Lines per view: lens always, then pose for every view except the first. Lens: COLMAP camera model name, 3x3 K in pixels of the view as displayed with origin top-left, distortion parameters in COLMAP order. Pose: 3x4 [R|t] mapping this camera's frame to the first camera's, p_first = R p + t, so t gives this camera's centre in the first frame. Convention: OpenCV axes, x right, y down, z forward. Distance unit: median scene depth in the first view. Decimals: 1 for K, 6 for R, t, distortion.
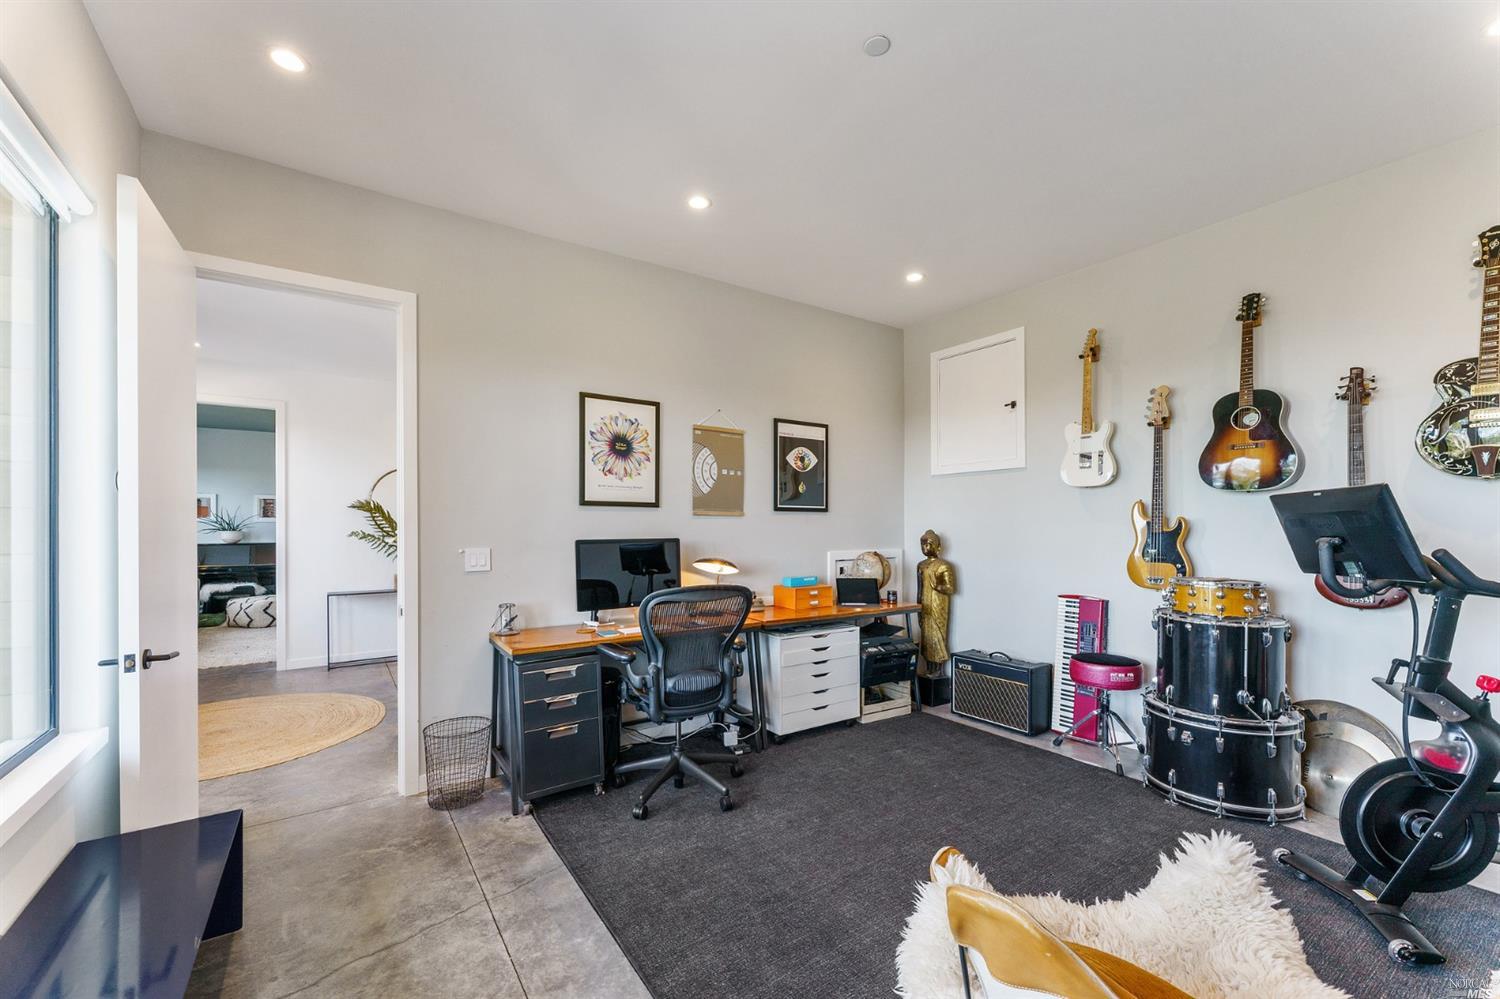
lens RADIAL K [[638.3, 0, 793.5], [0, 638.3, 518.4], [0, 0, 1]] dist [-0.002526, -0.000267]
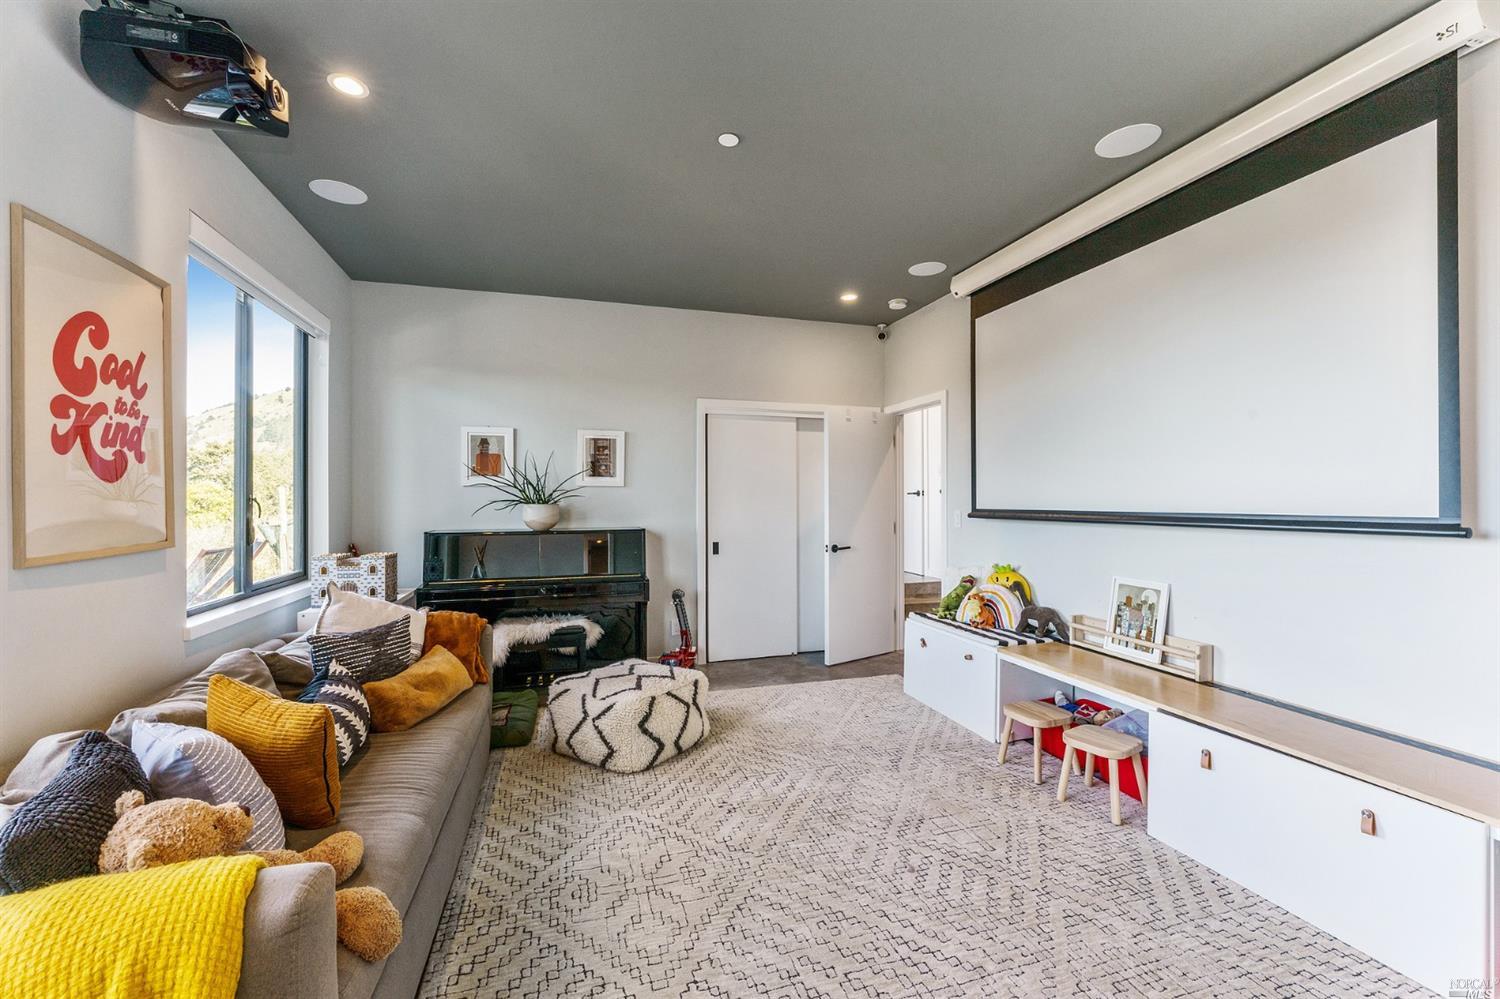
lens RADIAL K [[638.3, 0, 752.4], [0, 638.3, 504.7], [0, 0, 1]] dist [-0.002526, -0.000267]
pose [[0.942589, -0.002690, -0.333944, -0.590530], [0.005709, 0.999951, 0.008060, 0.017579], [0.333906, -0.009504, 0.942558, 0.621524]]
